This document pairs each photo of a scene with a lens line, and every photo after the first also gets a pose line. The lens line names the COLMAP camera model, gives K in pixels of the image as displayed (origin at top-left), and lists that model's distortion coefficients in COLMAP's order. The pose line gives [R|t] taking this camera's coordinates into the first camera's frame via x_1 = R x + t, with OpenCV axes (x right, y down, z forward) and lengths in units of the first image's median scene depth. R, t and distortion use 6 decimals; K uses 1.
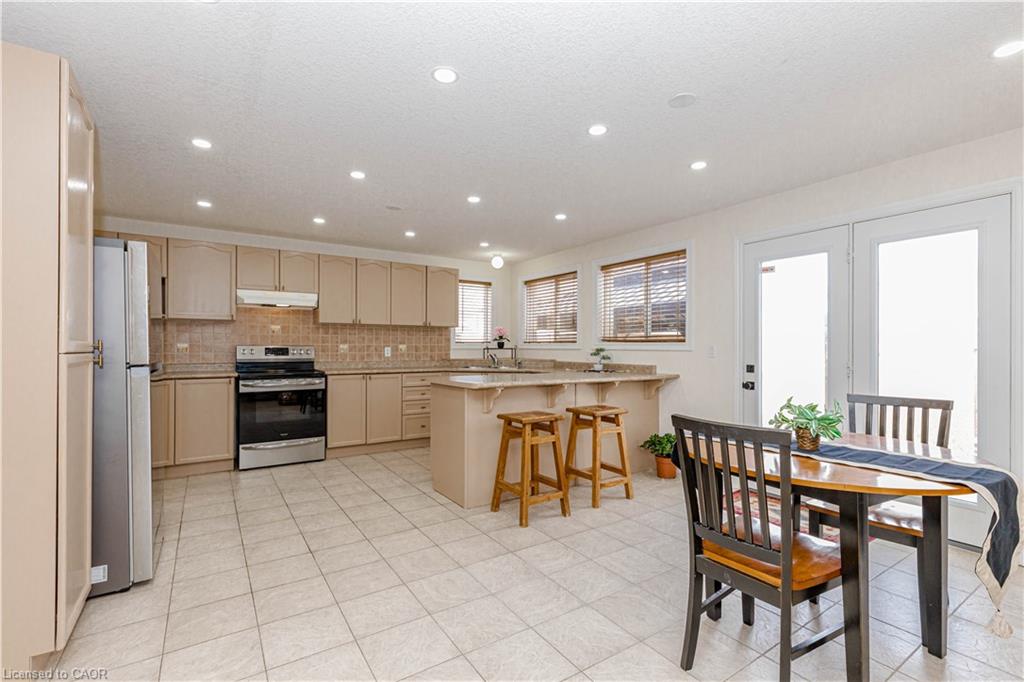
lens RADIAL K [[471.9, 0, 519.6], [0, 471.9, 346.5], [0, 0, 1]] dist [0.001705, -0.000134]
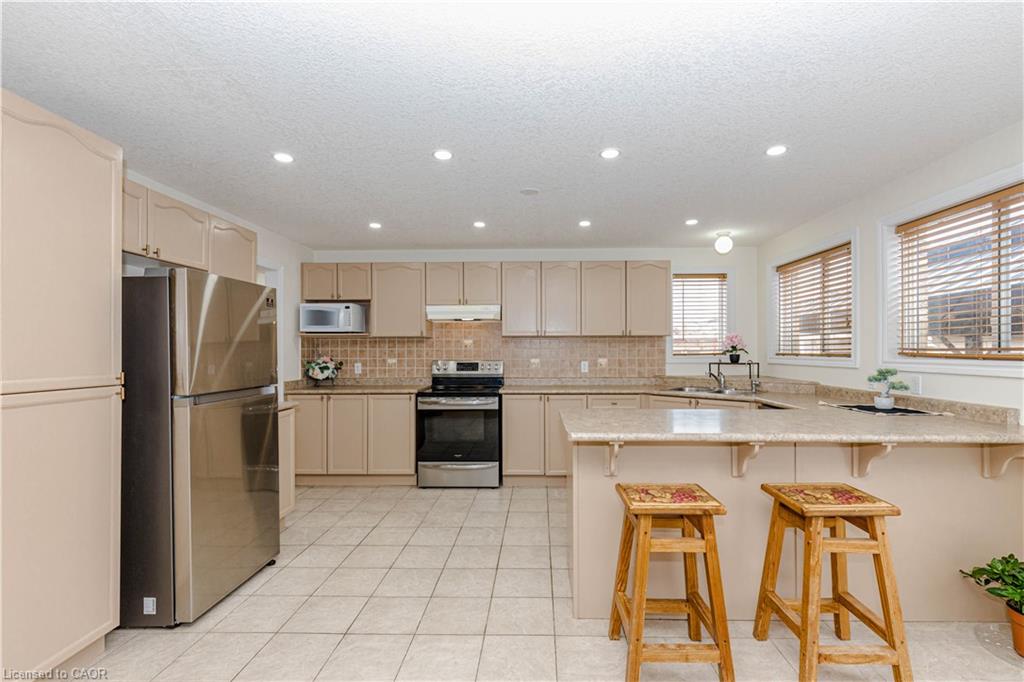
lens RADIAL K [[471.9, 0, 519.6], [0, 471.9, 346.5], [0, 0, 1]] dist [0.001705, -0.000134]
pose [[0.813504, -0.010773, -0.581460, 0.139333], [0.006884, 0.999937, -0.008895, -0.021399], [0.581519, 0.003233, 0.813526, 0.272056]]
